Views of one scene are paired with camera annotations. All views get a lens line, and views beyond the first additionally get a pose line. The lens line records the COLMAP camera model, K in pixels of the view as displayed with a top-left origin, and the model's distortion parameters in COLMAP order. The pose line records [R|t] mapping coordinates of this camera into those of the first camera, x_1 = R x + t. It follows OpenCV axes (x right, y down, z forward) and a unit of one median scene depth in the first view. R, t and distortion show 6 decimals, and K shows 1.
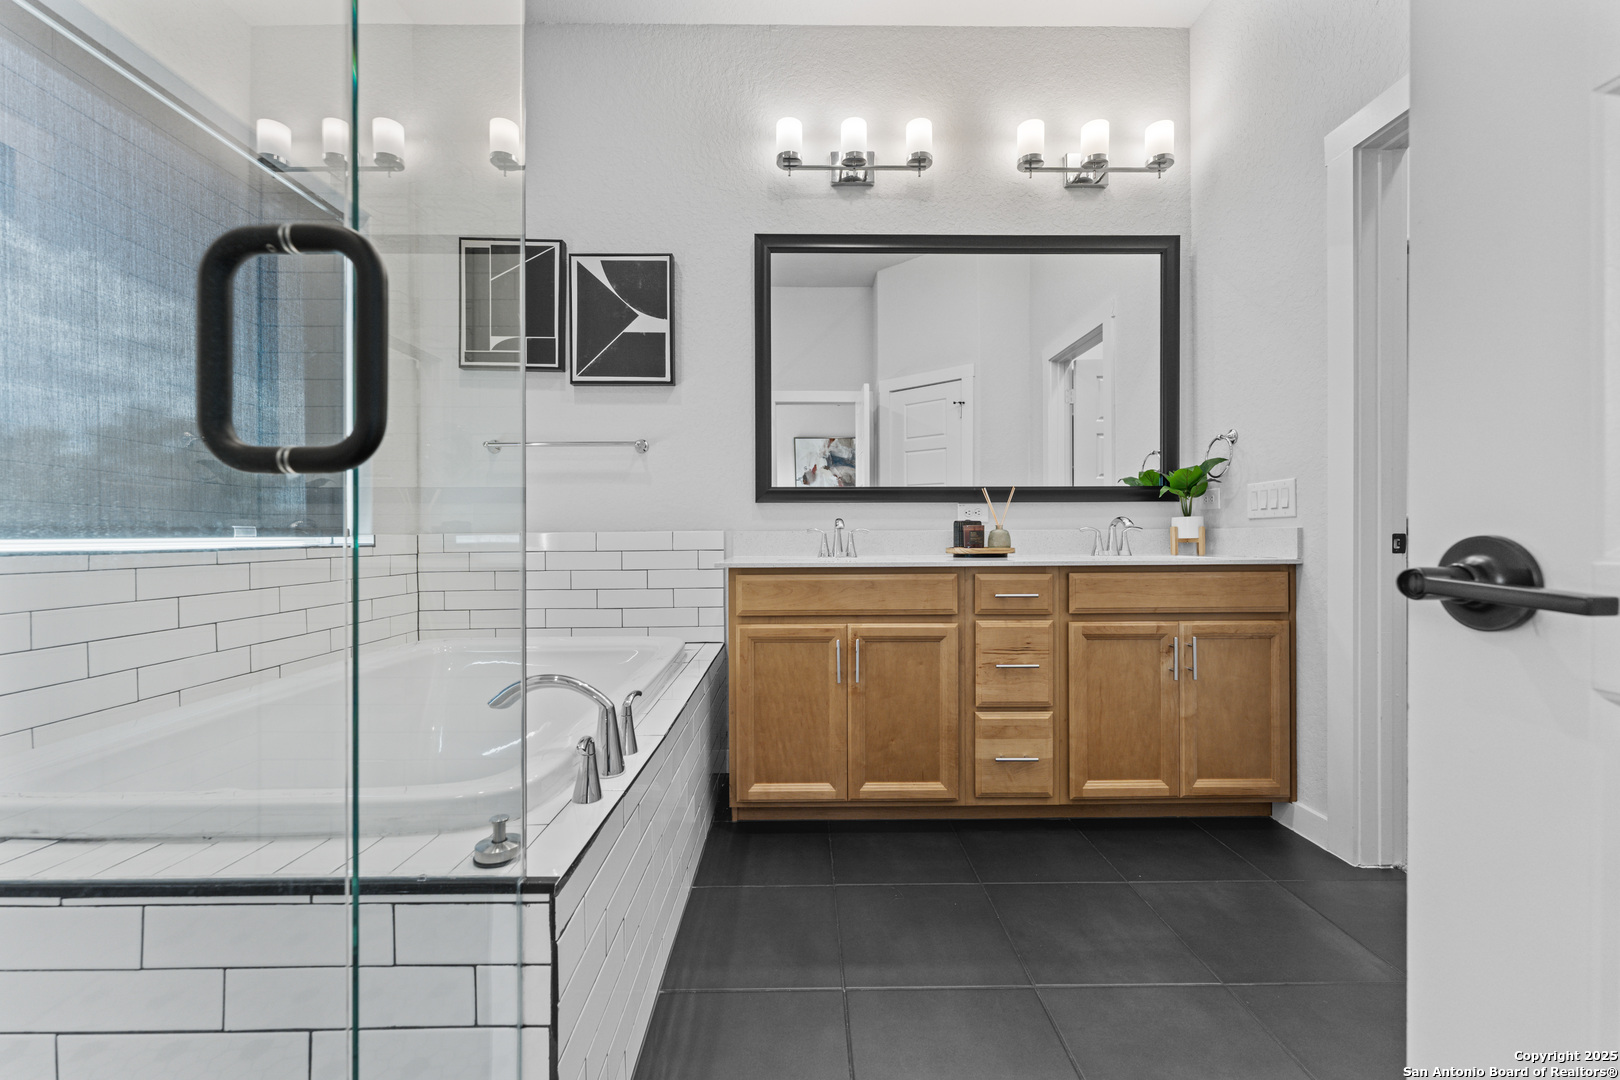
lens RADIAL K [[647.3, 0, 804.5], [0, 647.3, 549.4], [0, 0, 1]] dist [-0.000643, -0.000014]
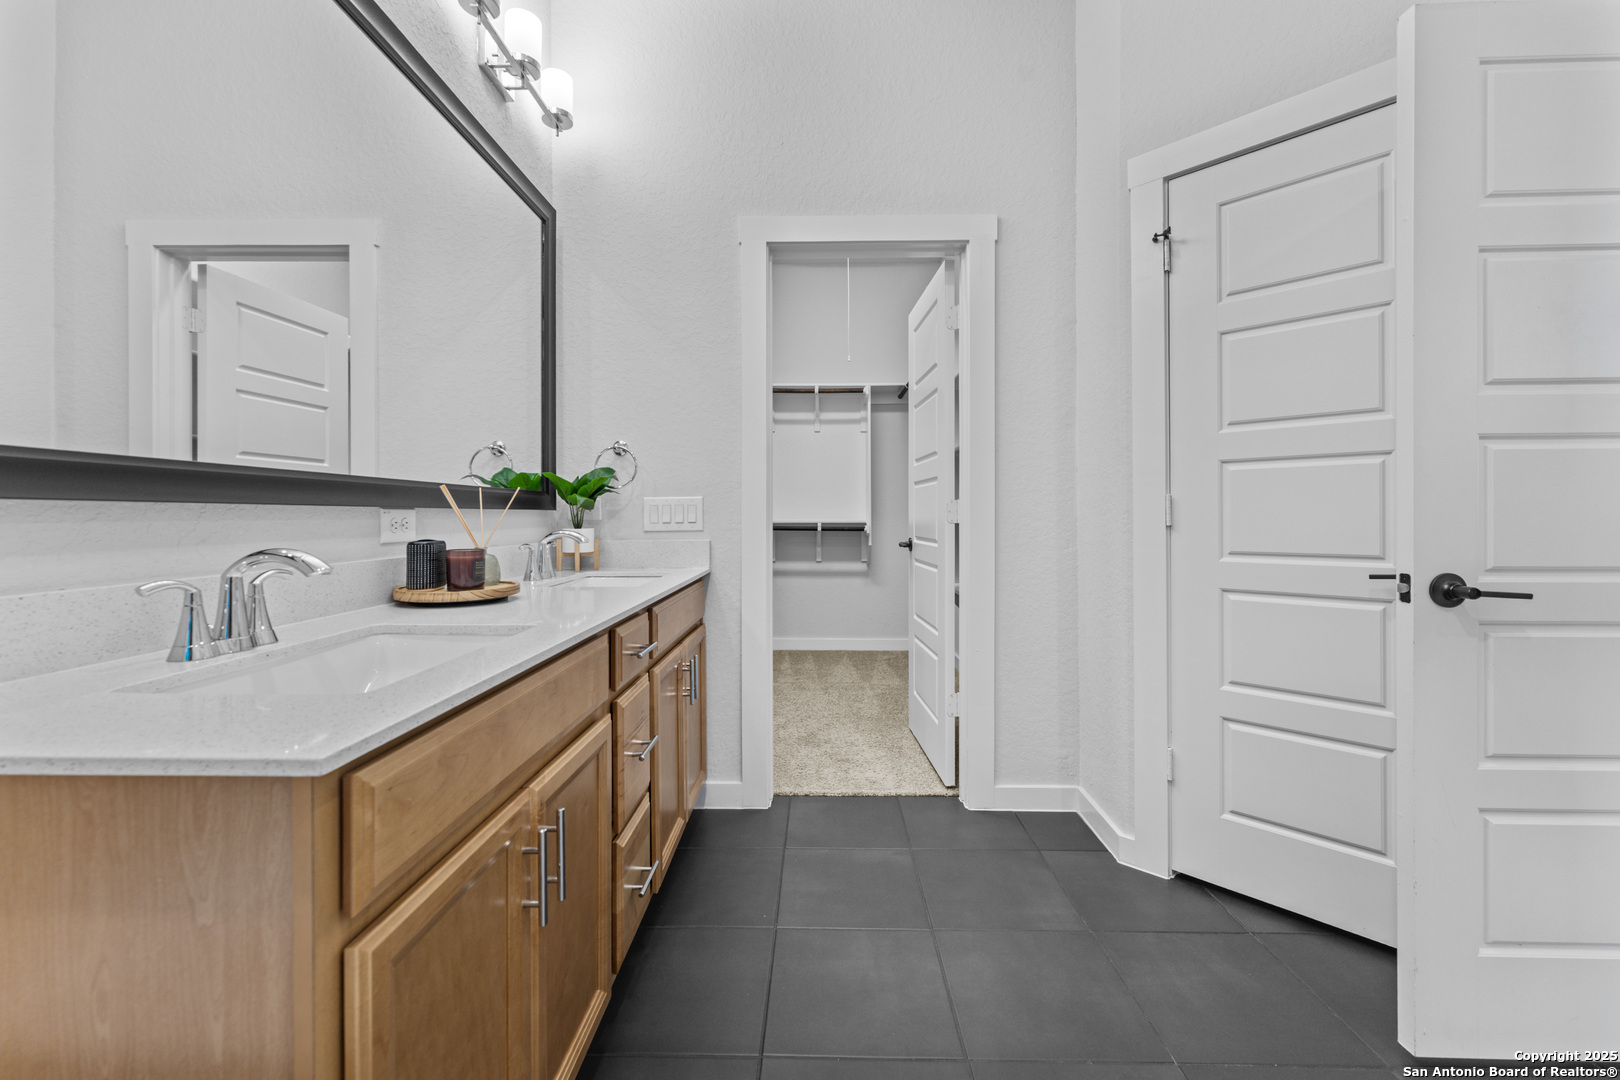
lens RADIAL K [[656.3, 0, 812.0], [0, 656.3, 524.6], [0, 0, 1]] dist [0.000714, 0.000085]
pose [[0.026768, -0.009229, 0.999599, -0.365092], [0.022584, 0.999708, 0.008626, -0.064339], [-0.999387, 0.022344, 0.026968, 0.741933]]
